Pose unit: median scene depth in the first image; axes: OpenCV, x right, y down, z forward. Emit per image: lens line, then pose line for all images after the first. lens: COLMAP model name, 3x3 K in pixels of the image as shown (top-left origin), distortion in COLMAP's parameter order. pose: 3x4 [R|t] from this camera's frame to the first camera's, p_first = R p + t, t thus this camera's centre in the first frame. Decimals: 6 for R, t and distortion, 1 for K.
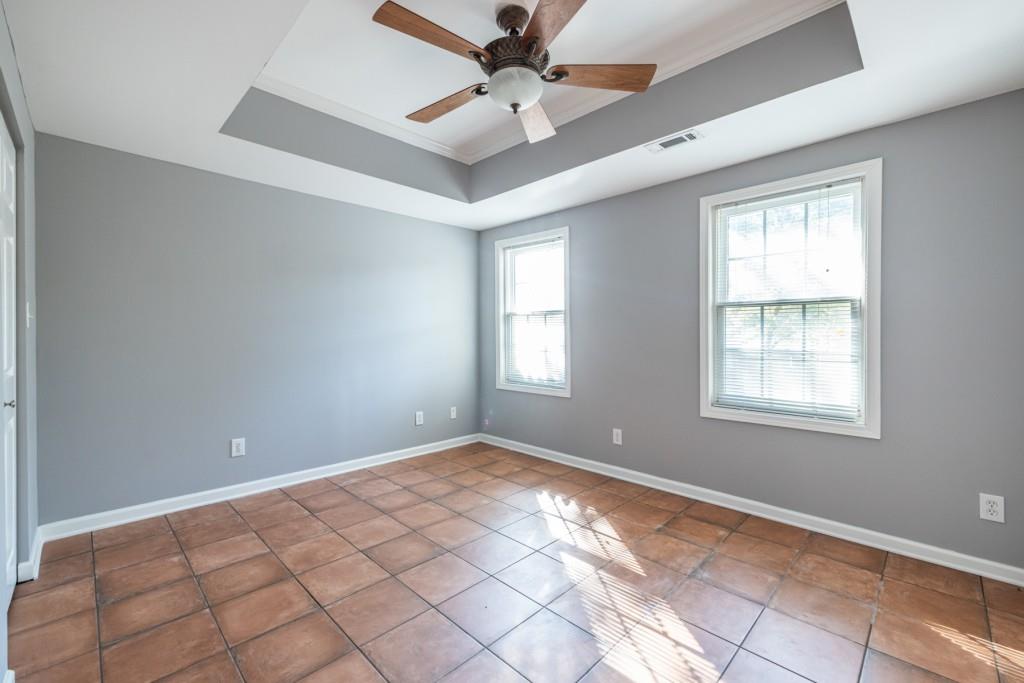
lens RADIAL K [[438.7, 0, 514.8], [0, 438.7, 335.9], [0, 0, 1]] dist [-0.000057, -0.000089]
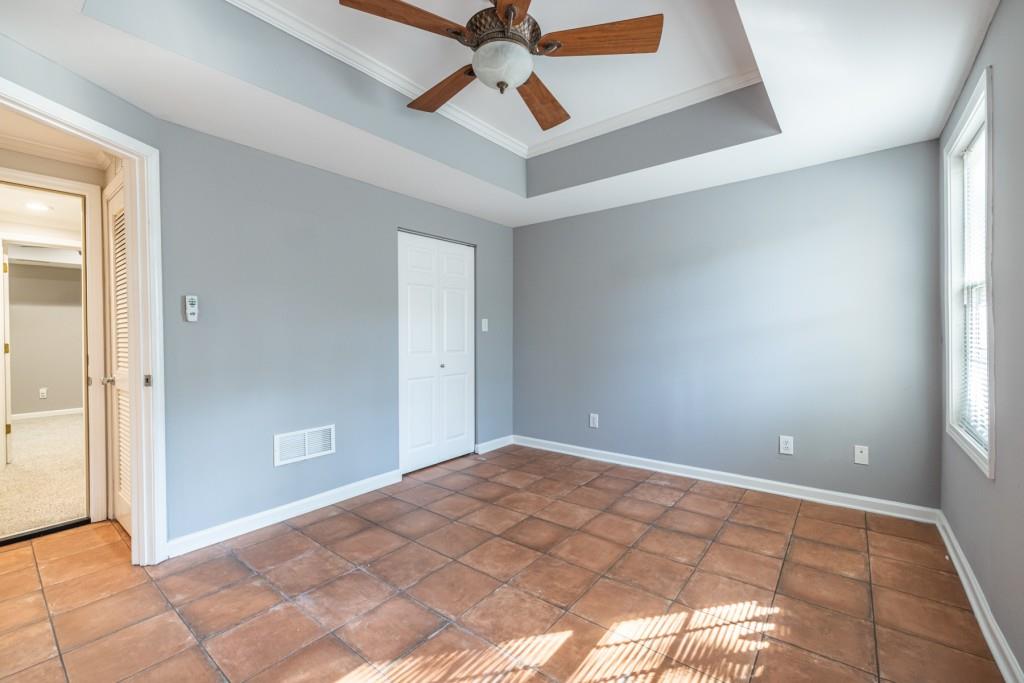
lens RADIAL K [[438.7, 0, 514.8], [0, 438.7, 335.9], [0, 0, 1]] dist [-0.000057, -0.000089]
pose [[0.085539, 0.000623, -0.996335, 0.642072], [0.010234, 0.999947, 0.001504, -0.000705], [0.996282, -0.010325, 0.085529, 0.662497]]
